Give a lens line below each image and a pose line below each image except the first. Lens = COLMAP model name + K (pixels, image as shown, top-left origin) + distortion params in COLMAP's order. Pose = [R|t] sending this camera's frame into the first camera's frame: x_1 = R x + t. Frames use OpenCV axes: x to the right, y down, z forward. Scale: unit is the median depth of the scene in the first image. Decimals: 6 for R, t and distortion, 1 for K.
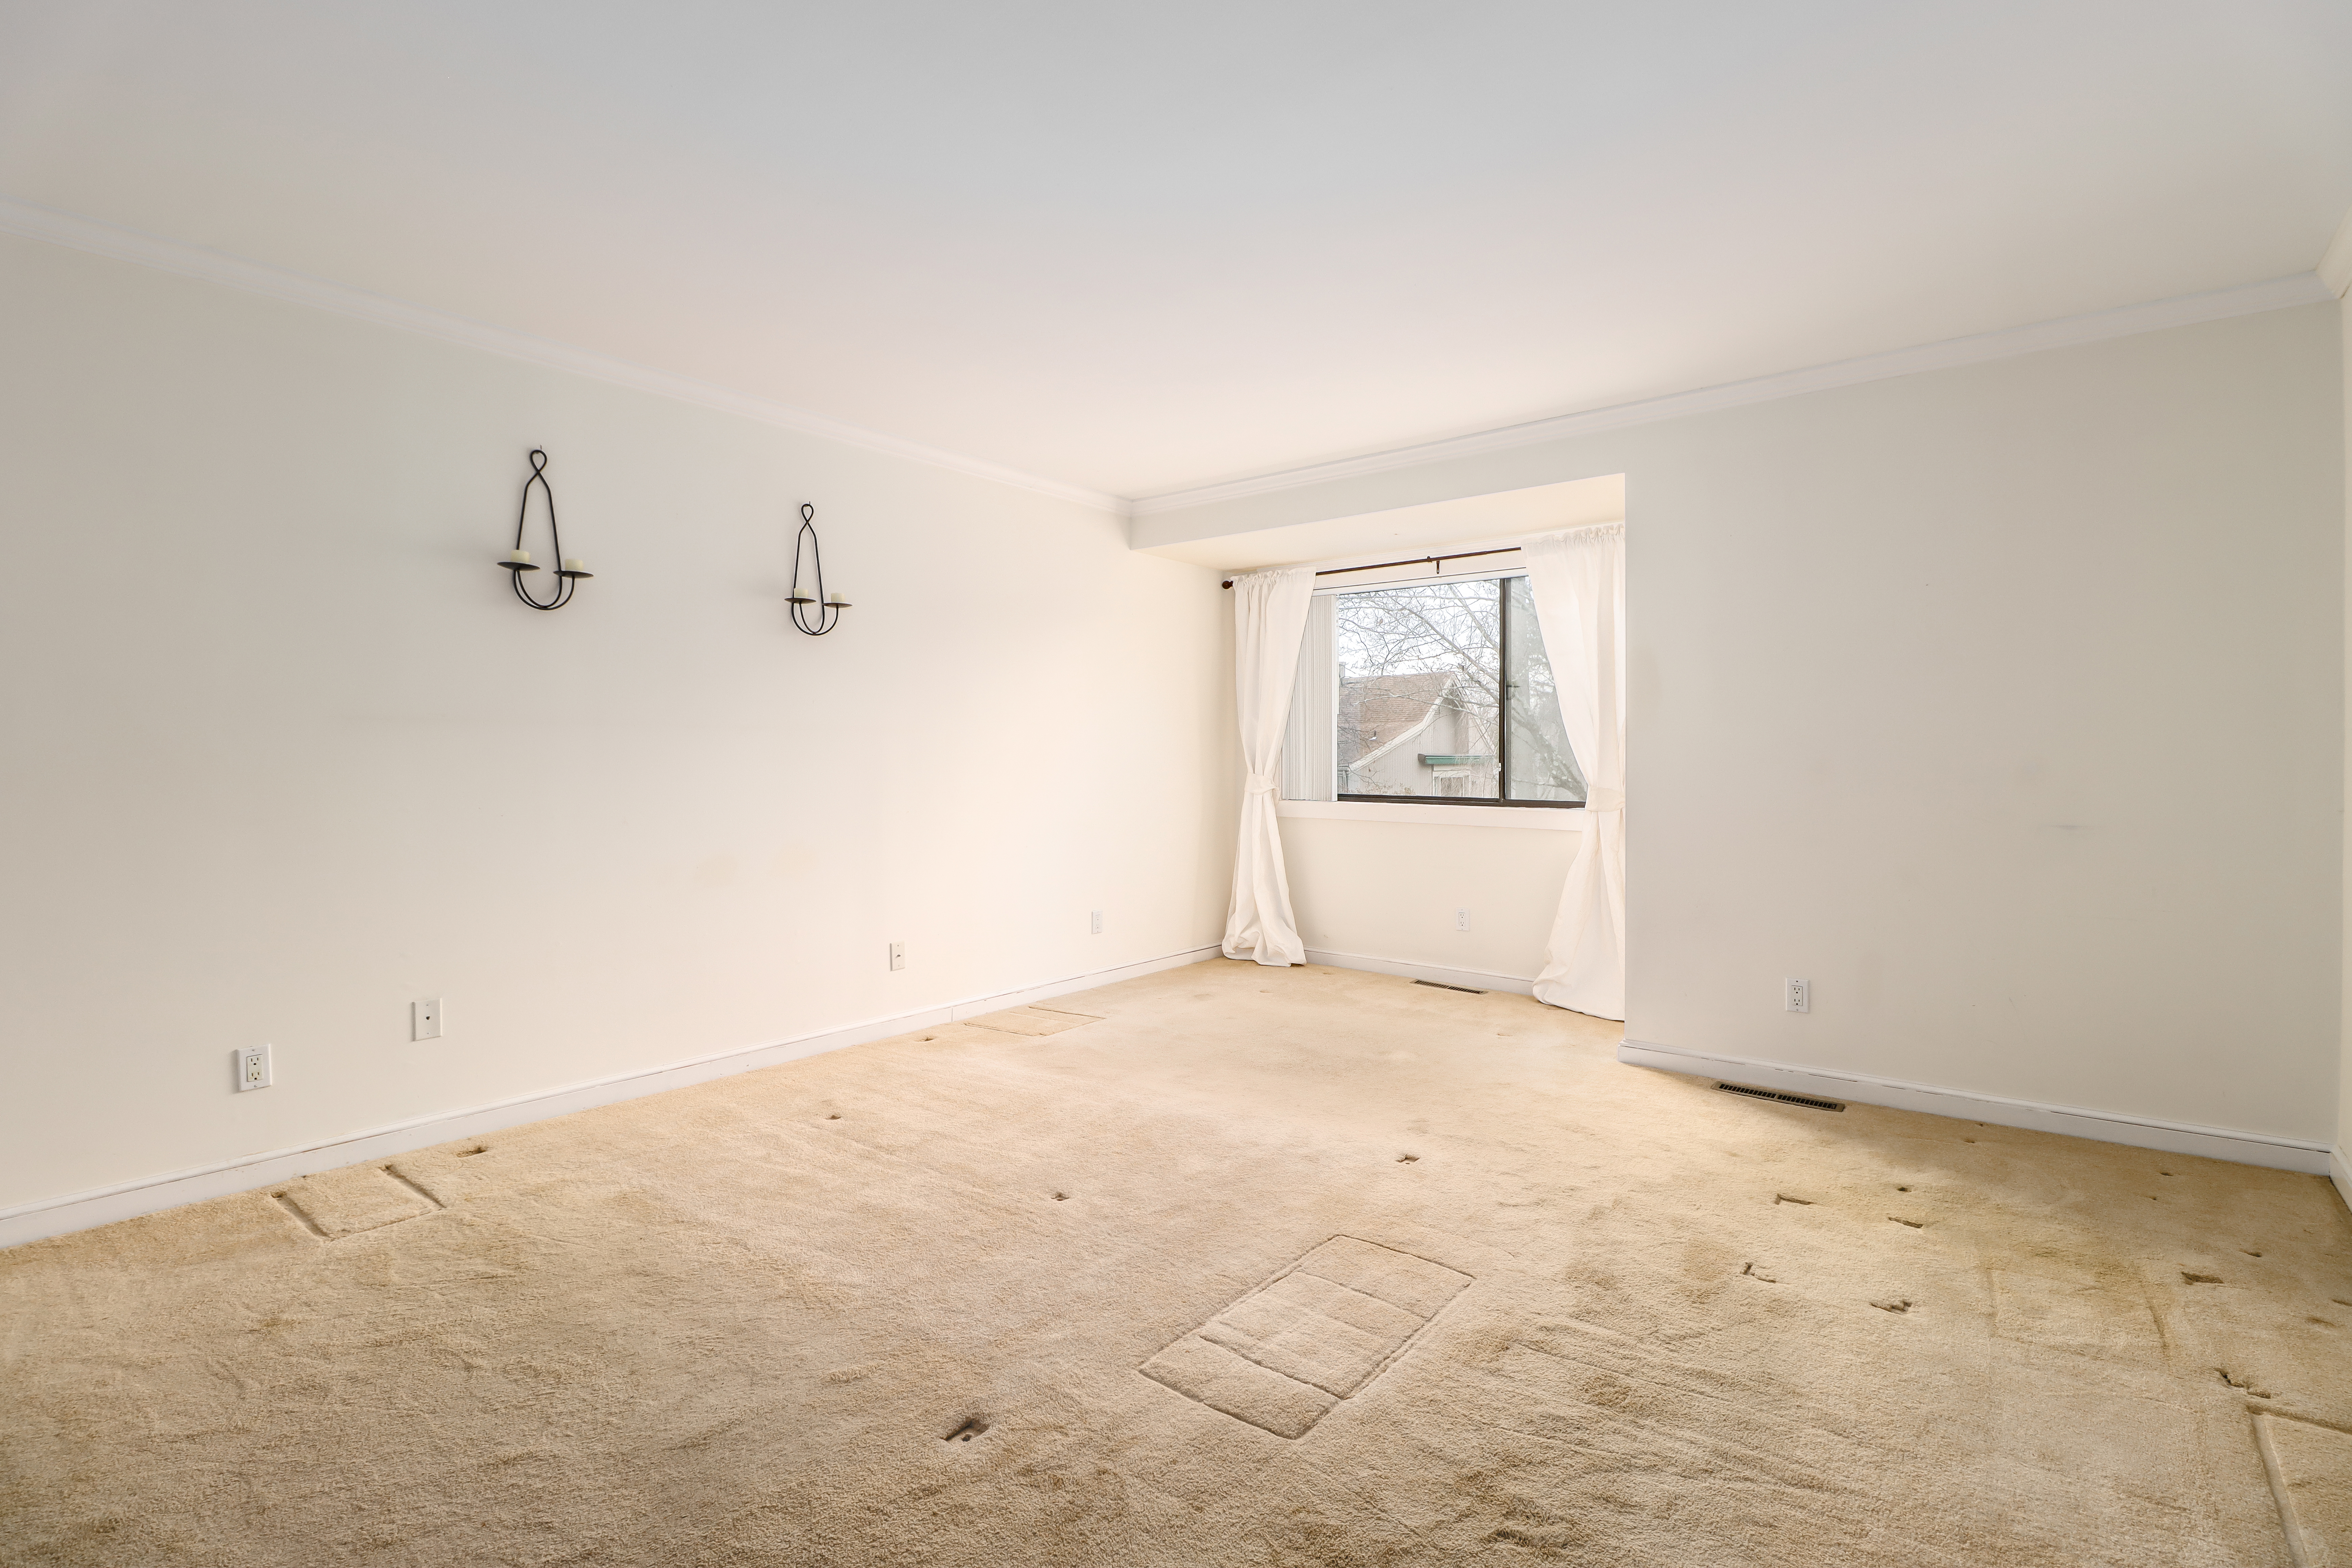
lens RADIAL K [[1092.2, 0, 1172.9], [0, 1092.2, 774.3], [0, 0, 1]] dist [-0.000003, -0.000930]
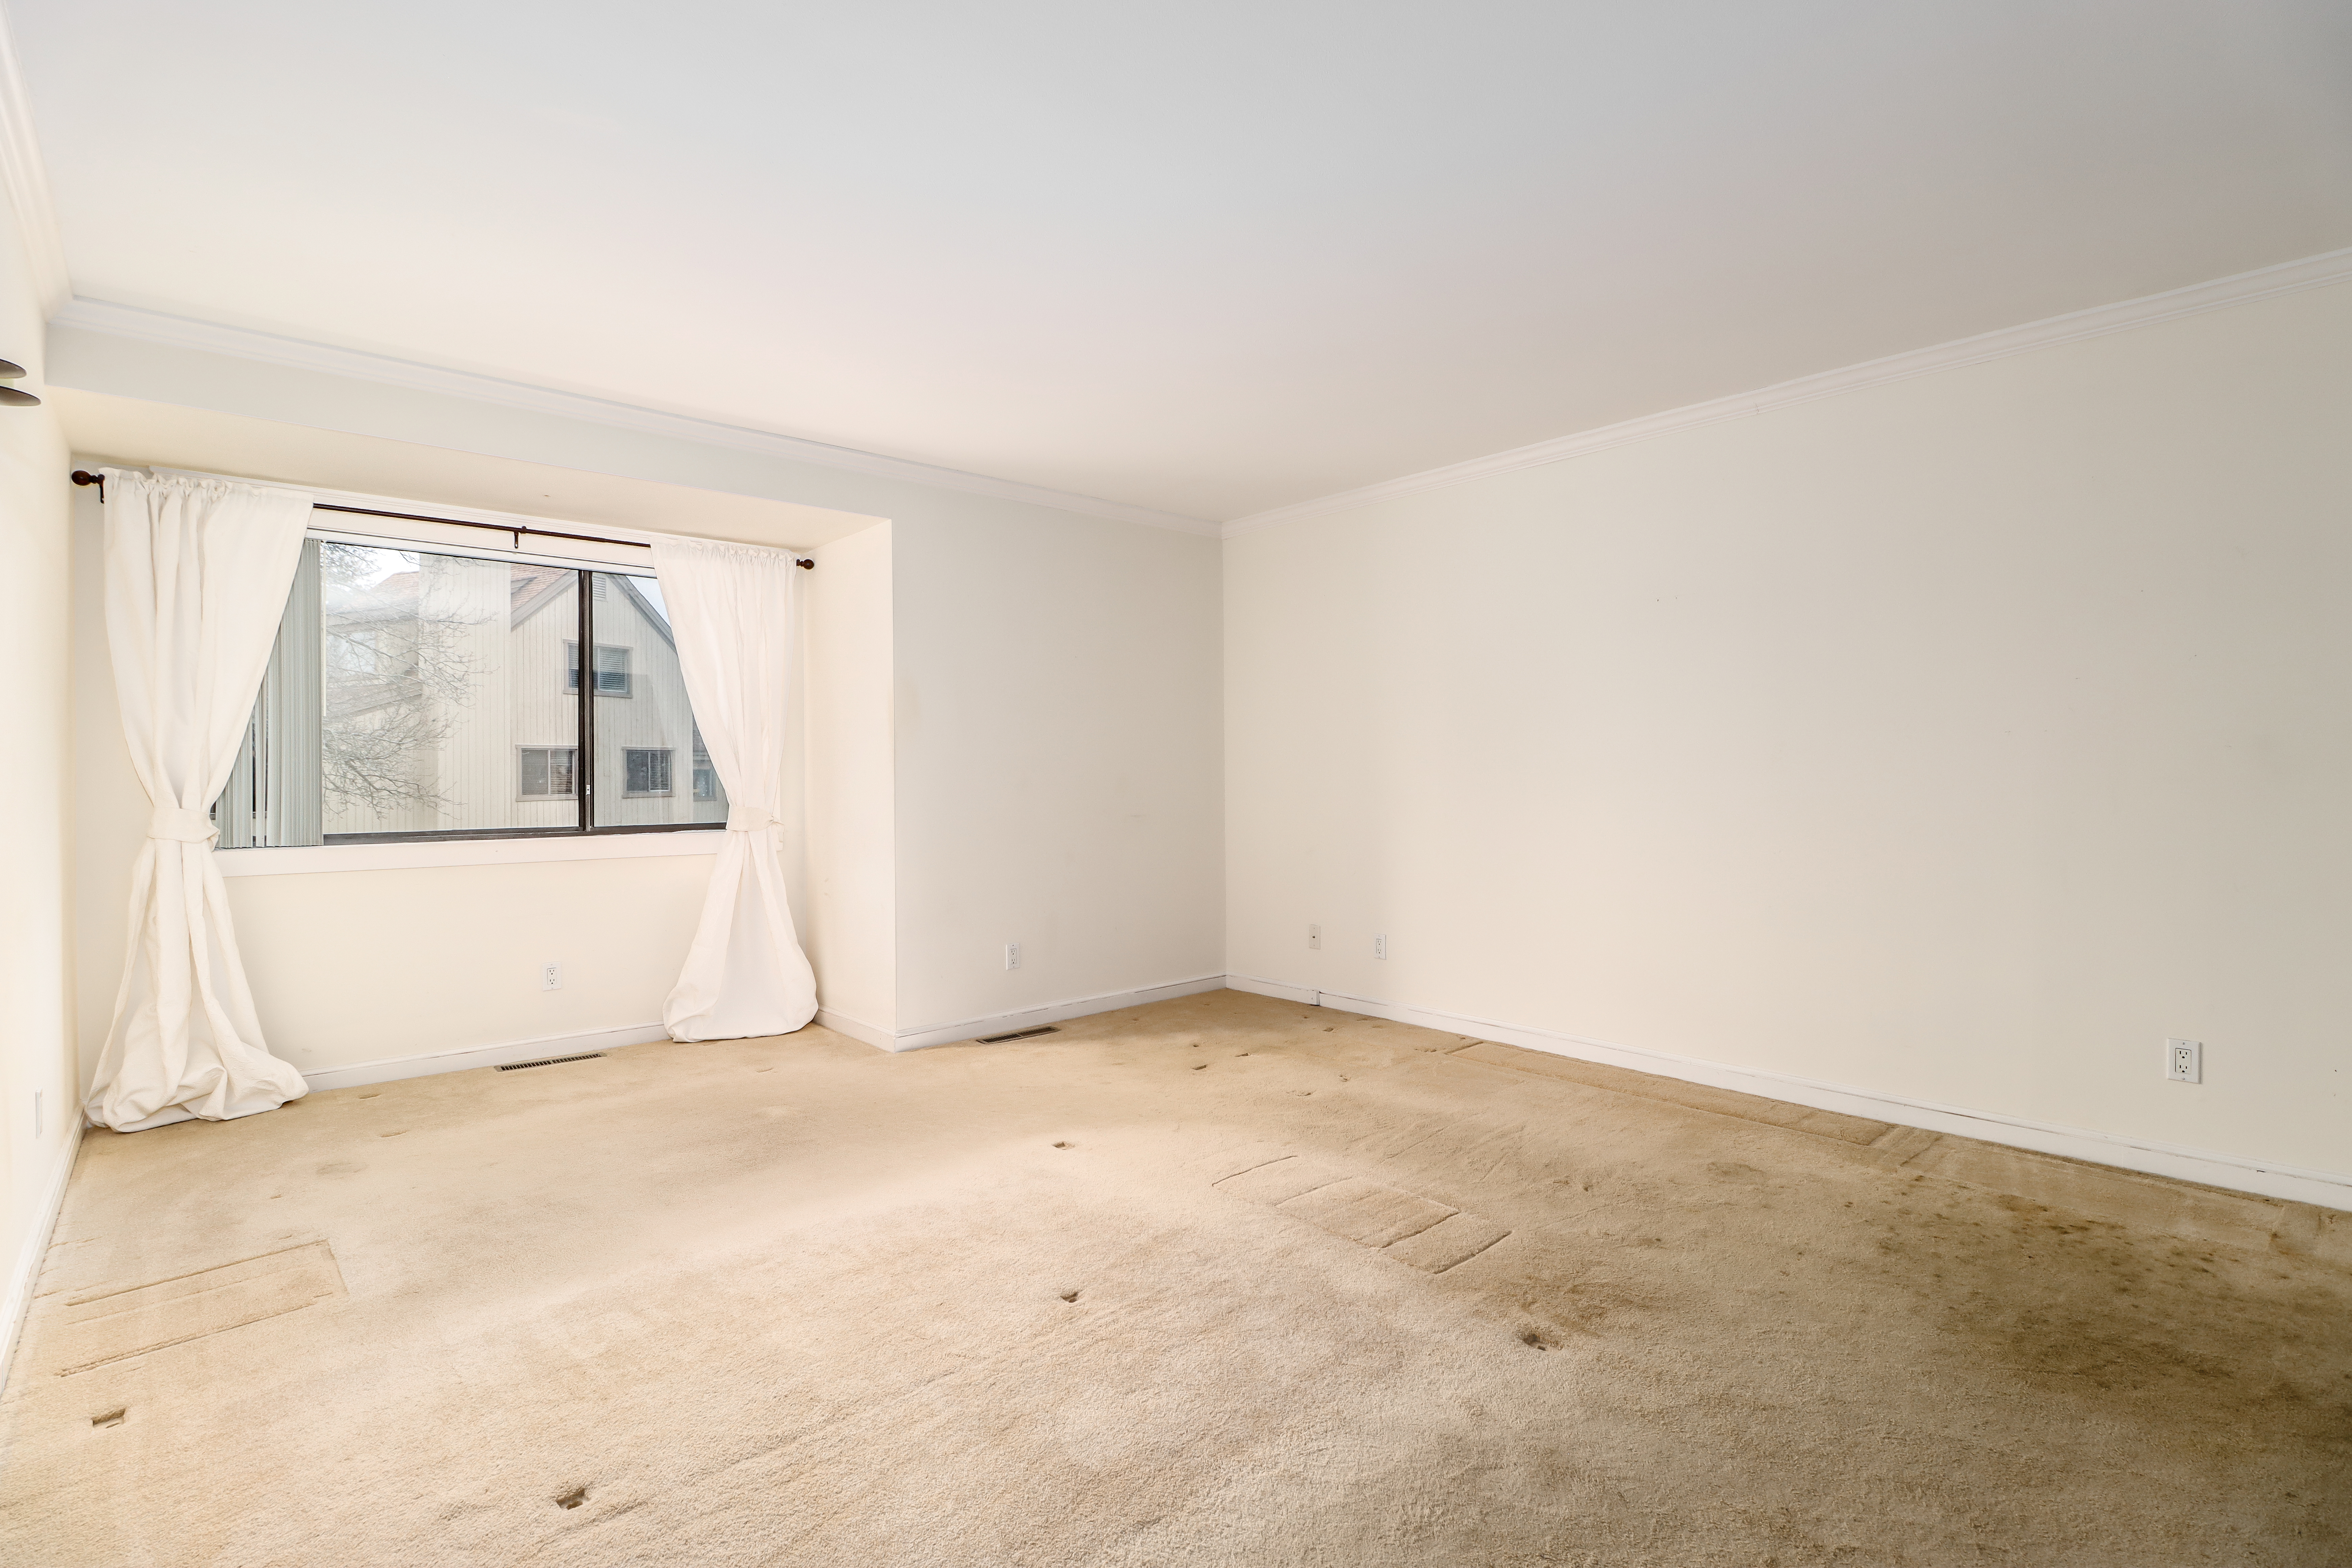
lens RADIAL K [[1092.2, 0, 1172.2], [0, 1092.2, 781.2], [0, 0, 1]] dist [-0.000003, -0.000930]
pose [[0.166065, -0.004030, 0.986107, -0.472008], [0.024619, 0.999697, -0.000060, -0.002077], [-0.985807, 0.024287, 0.166114, 0.401681]]
